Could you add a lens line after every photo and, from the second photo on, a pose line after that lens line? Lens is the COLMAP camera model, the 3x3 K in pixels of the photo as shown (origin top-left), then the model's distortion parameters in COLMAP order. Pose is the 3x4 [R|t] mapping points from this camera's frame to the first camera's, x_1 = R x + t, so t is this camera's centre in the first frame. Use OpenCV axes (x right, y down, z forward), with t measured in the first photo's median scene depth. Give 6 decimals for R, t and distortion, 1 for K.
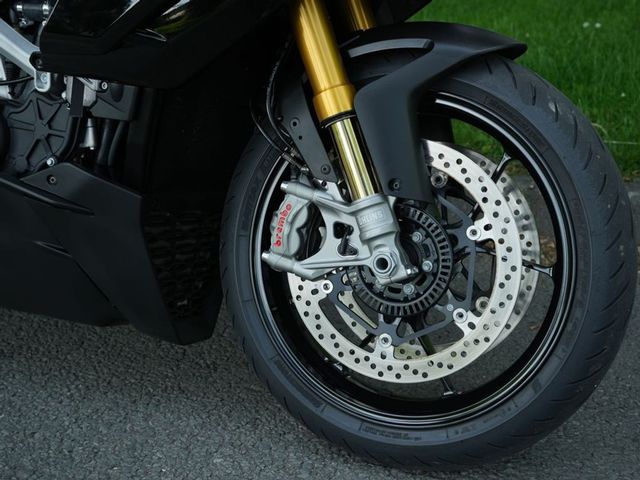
lens RADIAL K [[997.9, 0, 319.0], [0, 997.9, 237.3], [0, 0, 1]] dist [0.026027, 0.000000]
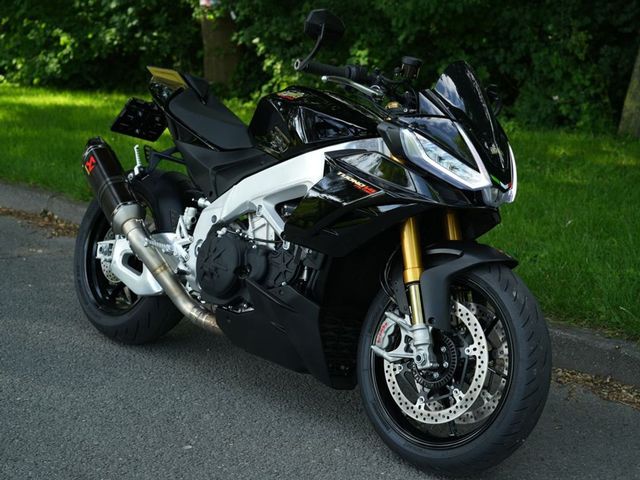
lens RADIAL K [[997.9, 0, 318.1], [0, 997.9, 244.0], [0, 0, 1]] dist [0.026027, 0.000000]
pose [[0.929932, 0.131145, -0.343552, 0.509088], [-0.172199, 0.980783, -0.091717, 0.019227], [0.324922, 0.144450, 0.934644, -0.928348]]
